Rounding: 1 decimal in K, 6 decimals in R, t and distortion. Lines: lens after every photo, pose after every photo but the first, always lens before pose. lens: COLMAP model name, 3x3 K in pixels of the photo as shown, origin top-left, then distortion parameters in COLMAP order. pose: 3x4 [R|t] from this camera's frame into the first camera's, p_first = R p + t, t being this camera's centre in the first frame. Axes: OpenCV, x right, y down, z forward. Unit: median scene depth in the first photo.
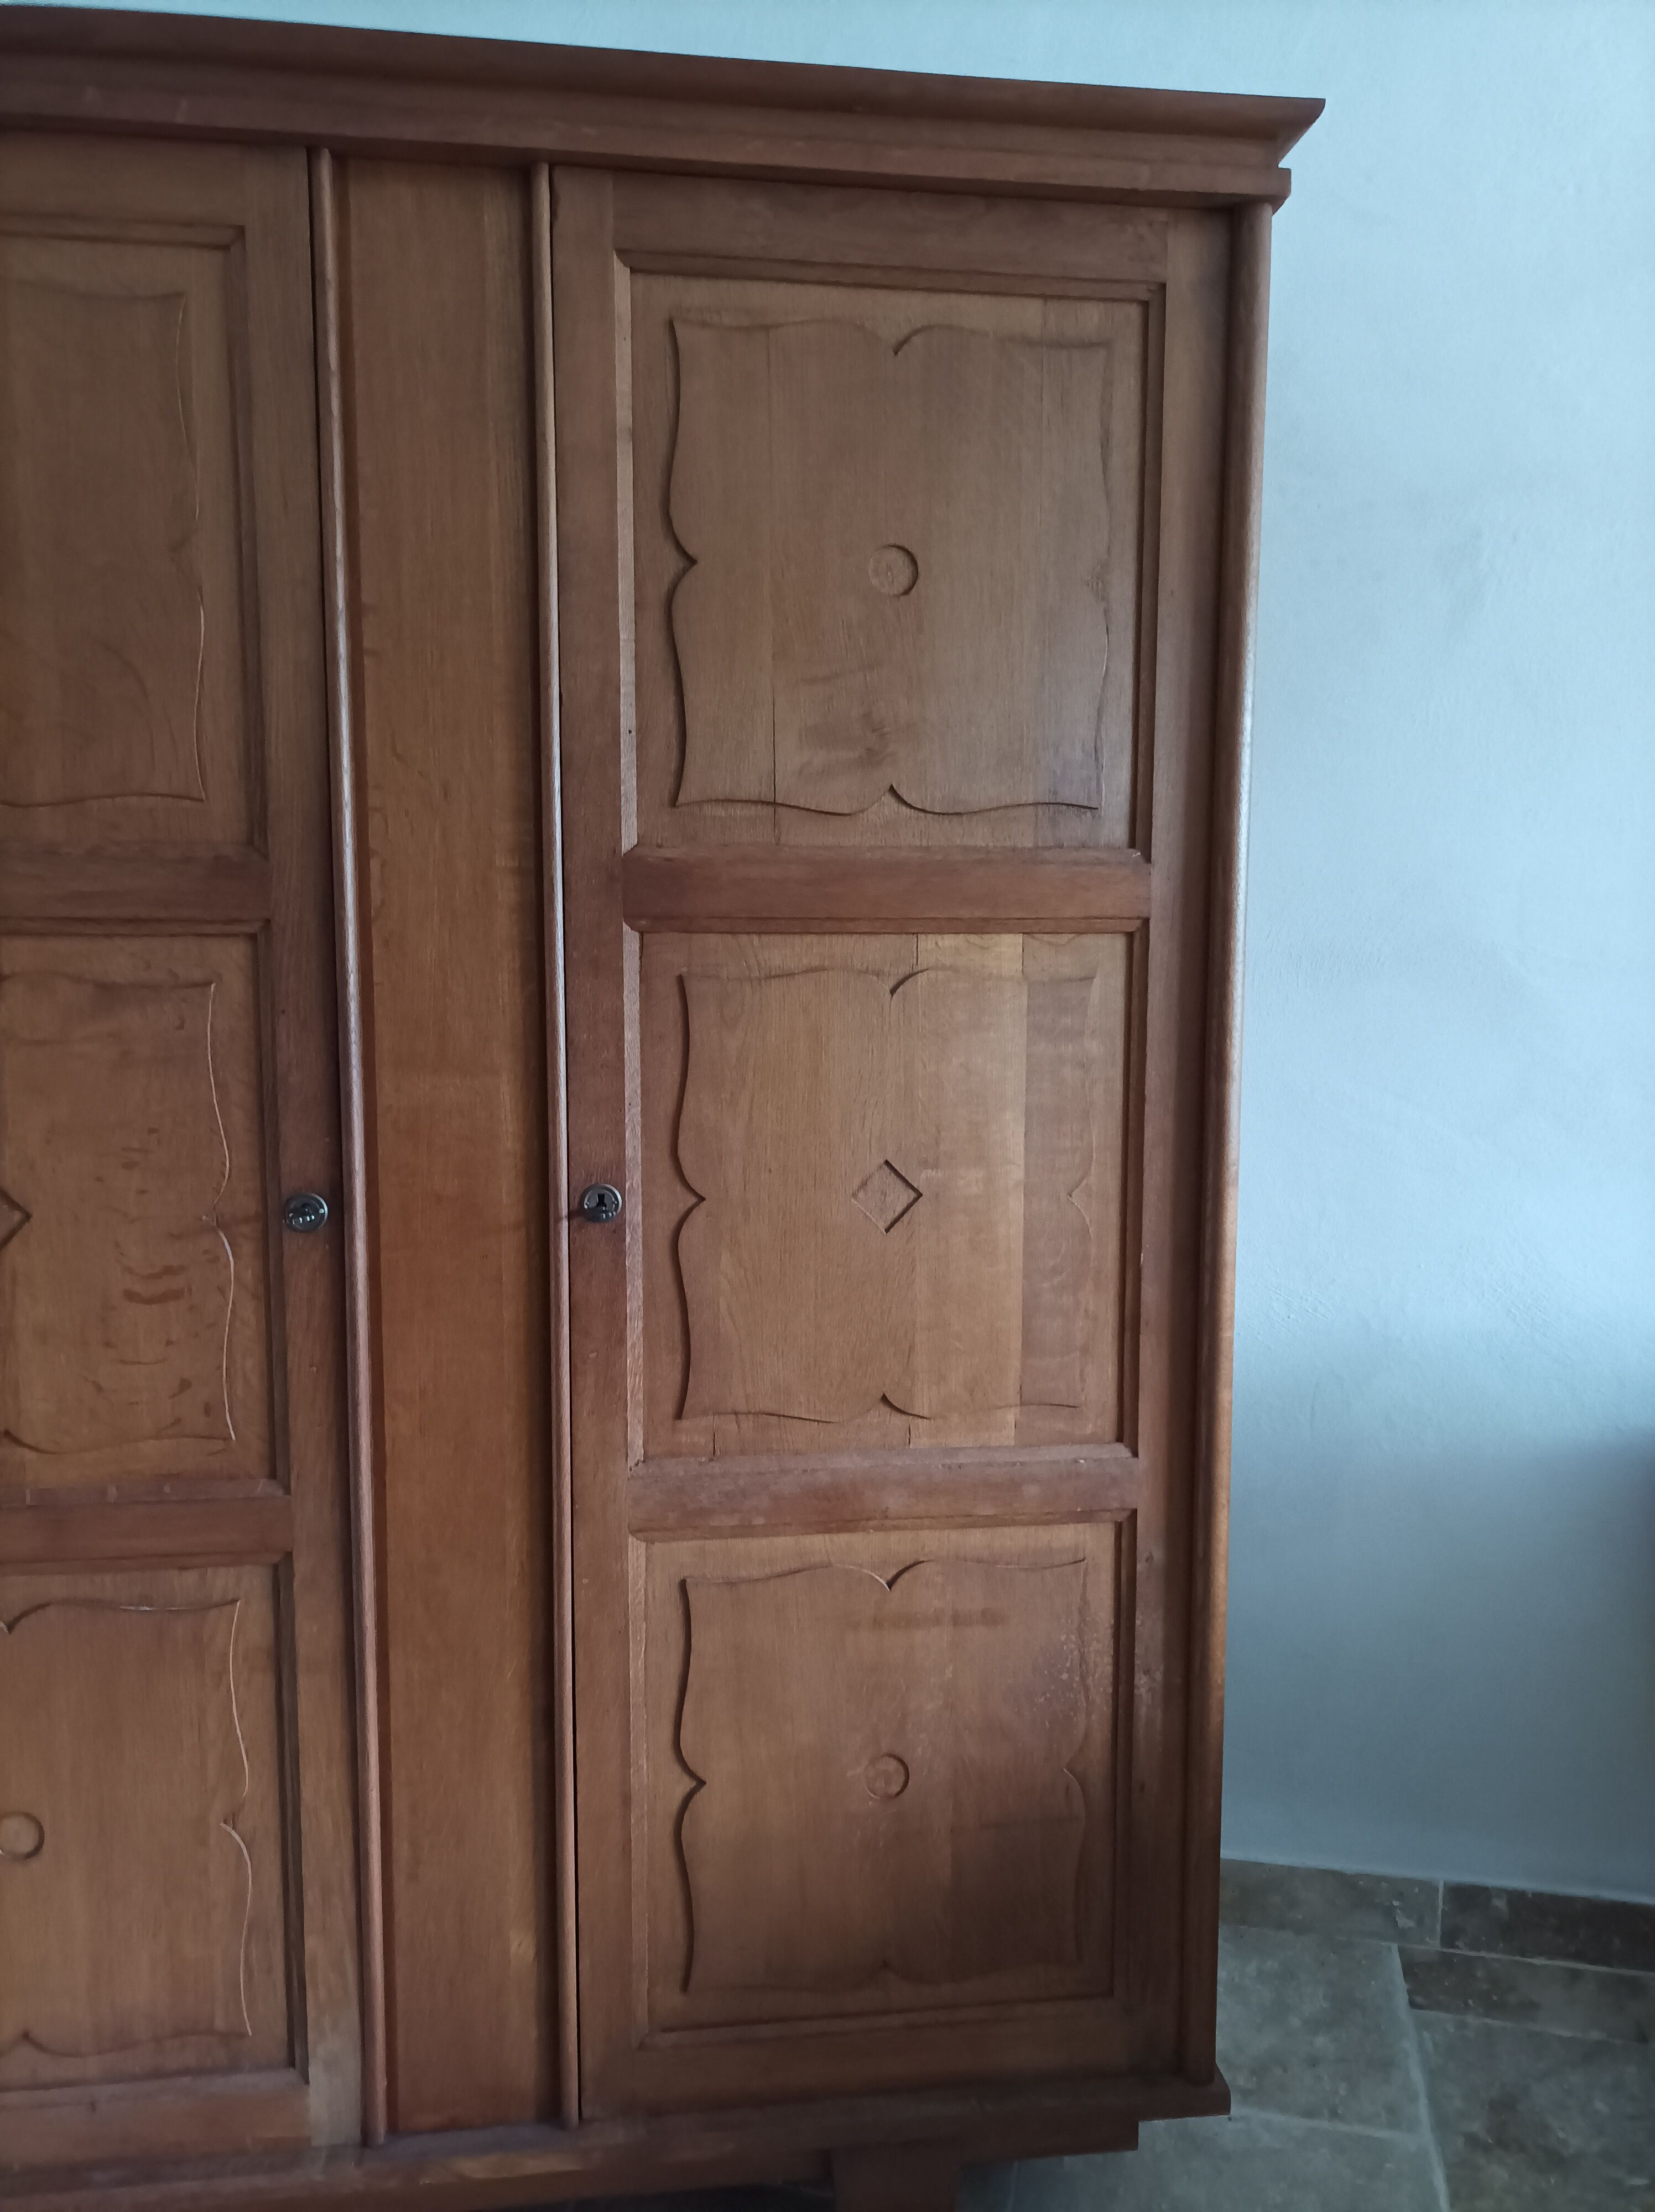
lens RADIAL K [[1636.2, 0, 834.5], [0, 1636.2, 1102.9], [0, 0, 1]] dist [0.031447, -0.023800]
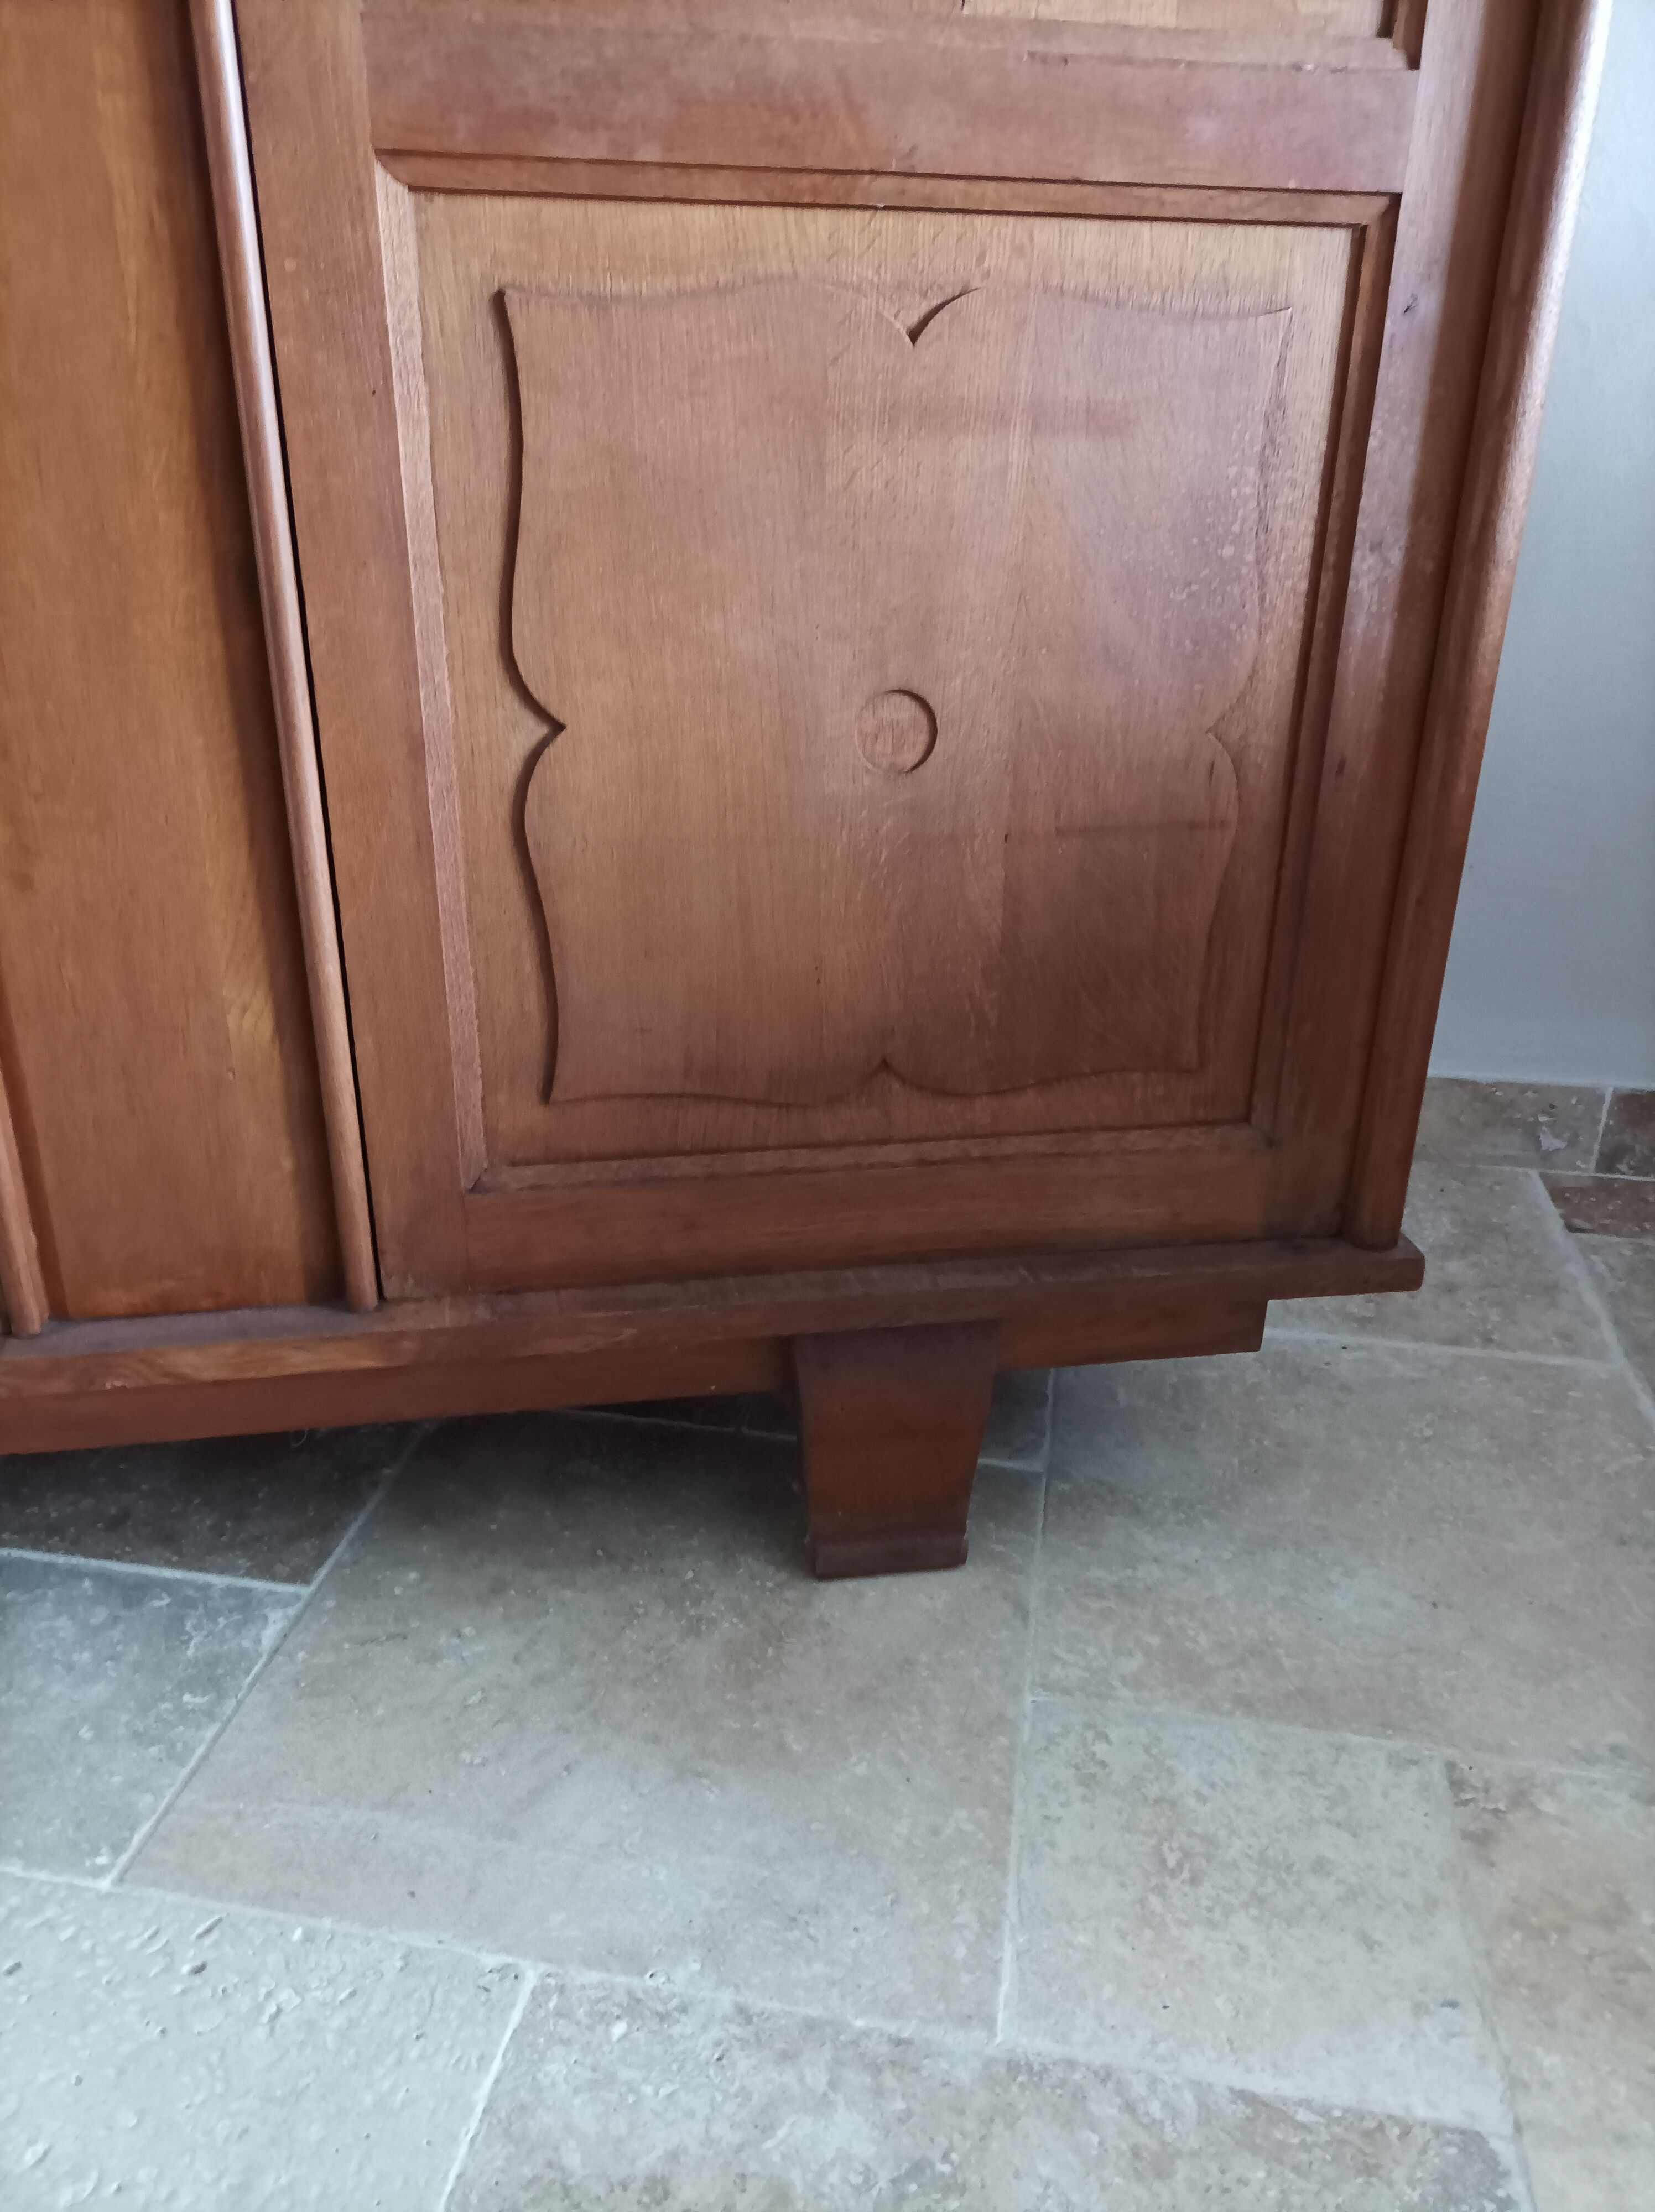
lens RADIAL K [[1636.2, 0, 827.4], [0, 1636.2, 1105.0], [0, 0, 1]] dist [0.031447, -0.023800]
pose [[0.999053, -0.006216, 0.043067, -0.017083], [-0.007044, 0.953583, 0.301049, 0.390441], [-0.042939, -0.301067, 0.952636, 0.471068]]
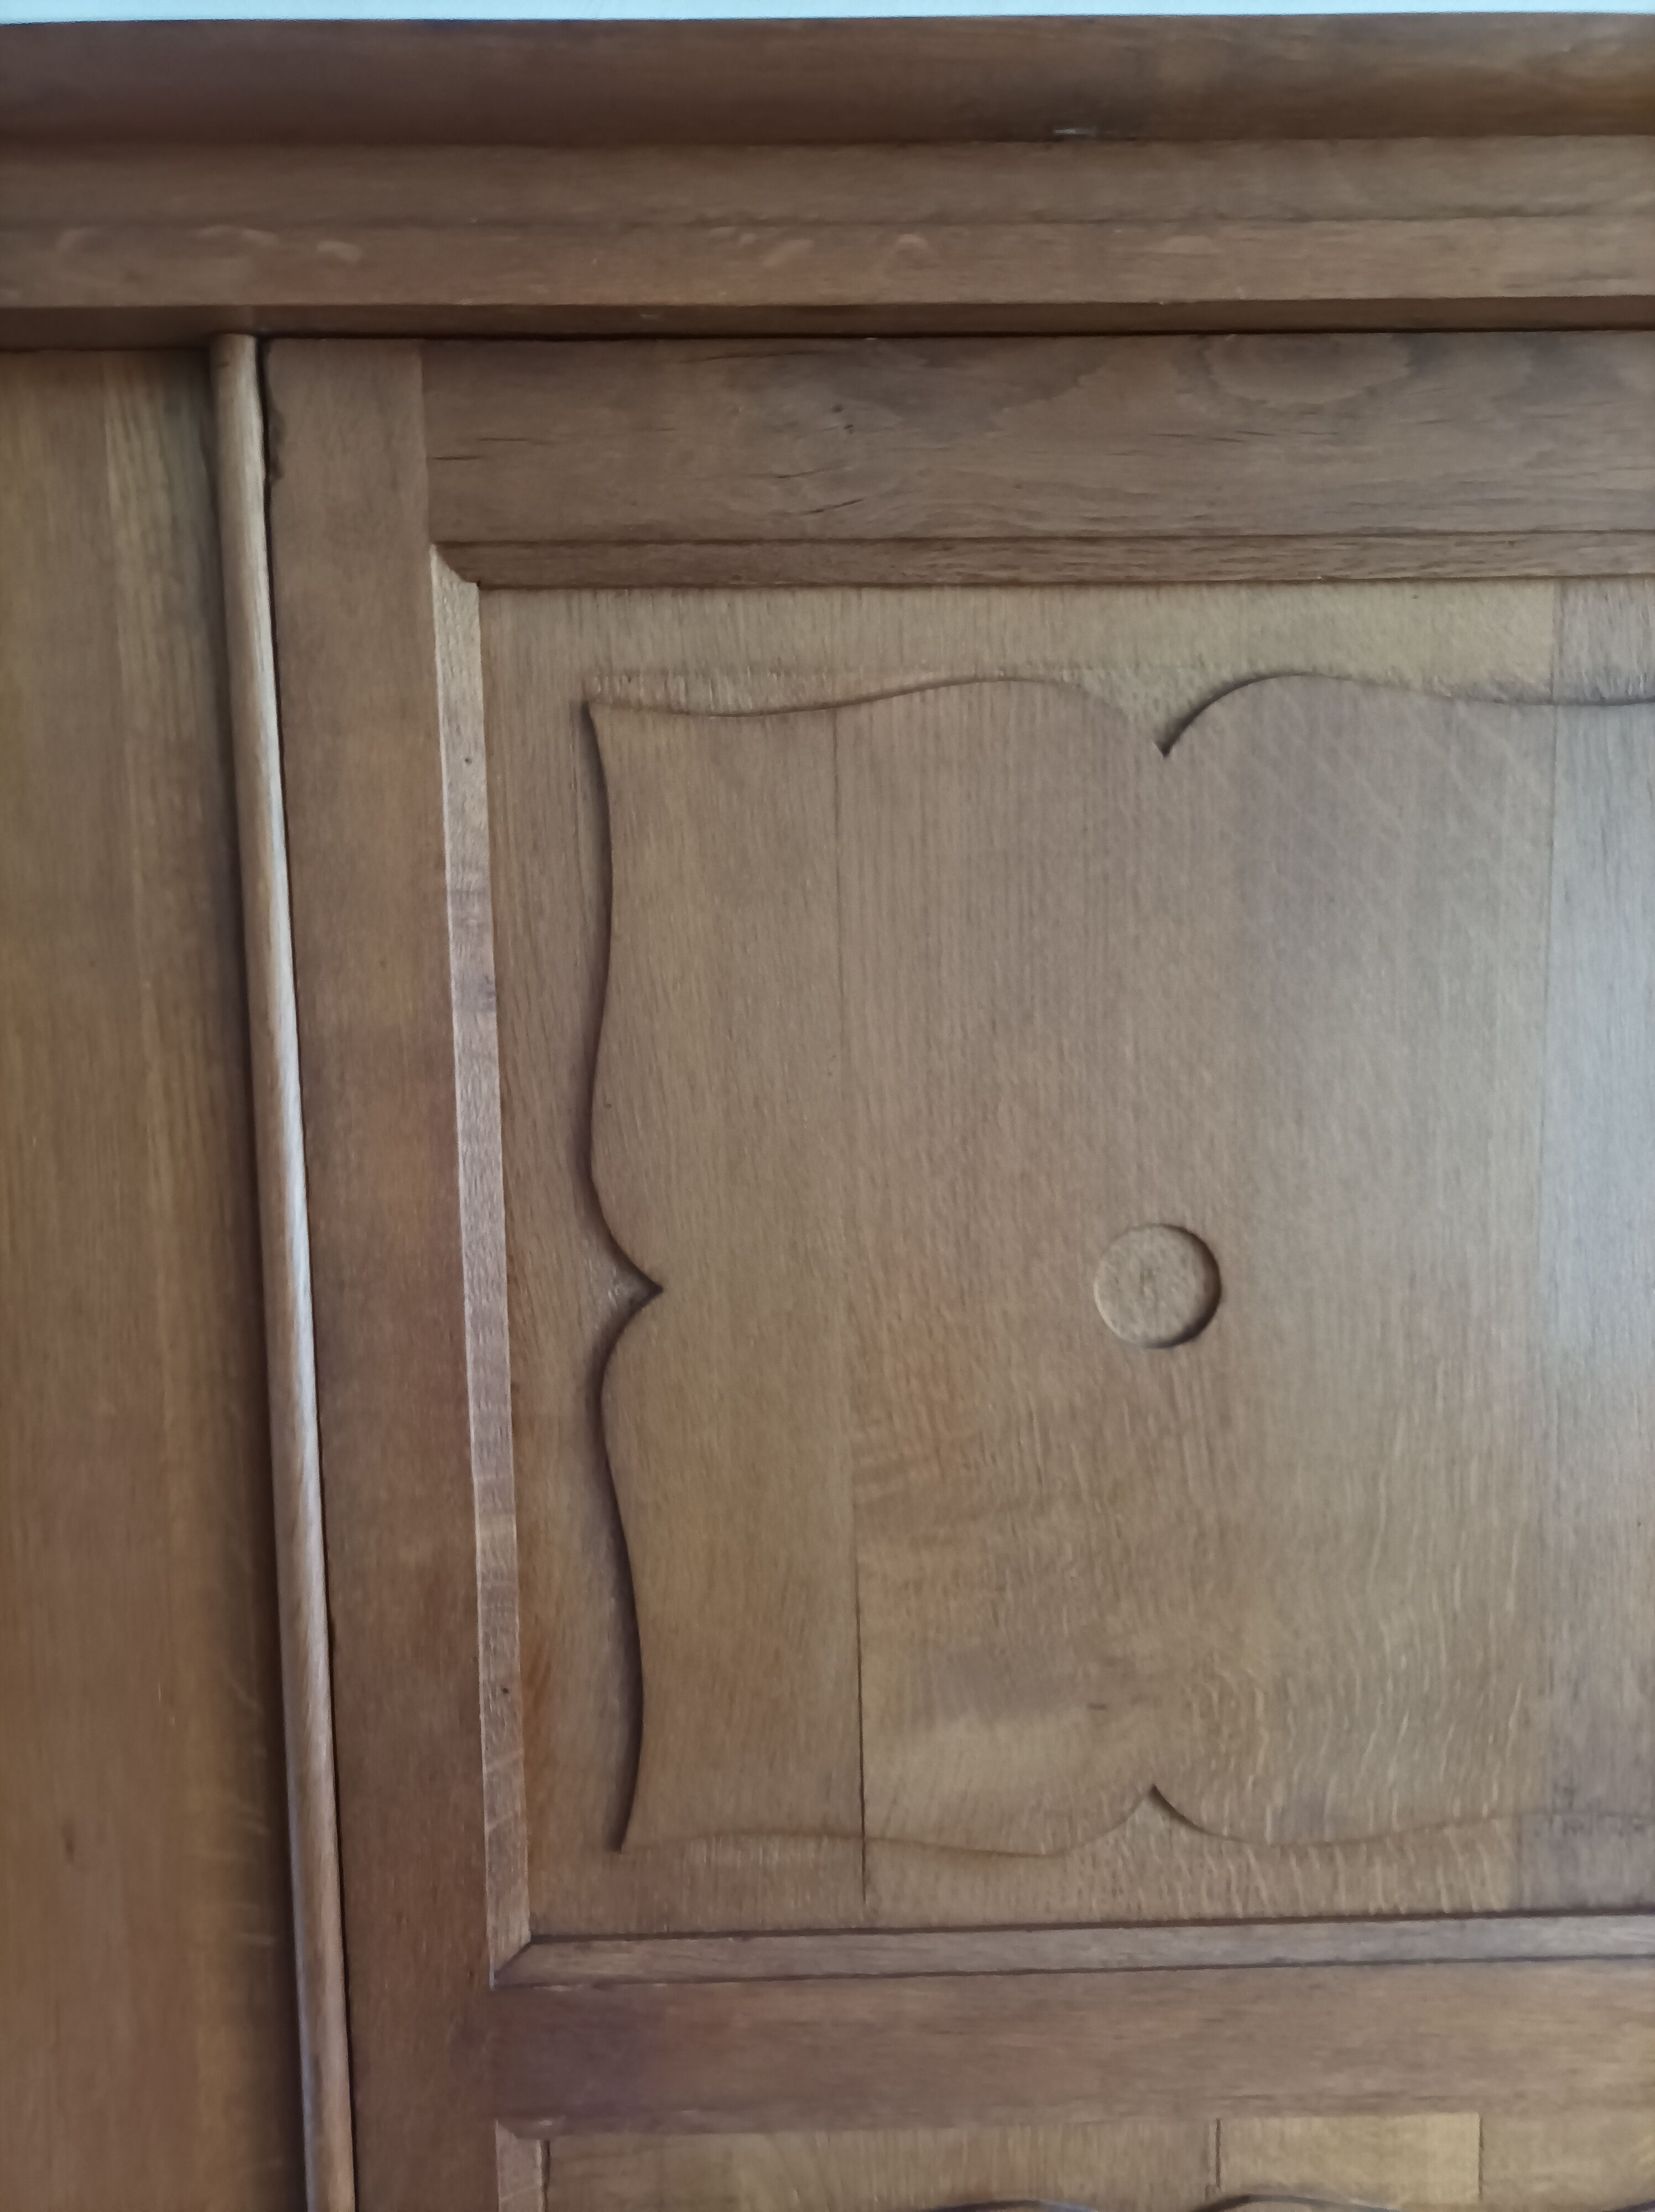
lens RADIAL K [[1636.2, 0, 822.9], [0, 1636.2, 1090.1], [0, 0, 1]] dist [0.031447, -0.023800]
pose [[0.992639, -0.002370, -0.121090, 0.003595], [0.003950, 0.999910, 0.012807, -0.374340], [0.121049, -0.013191, 0.992559, 0.595113]]
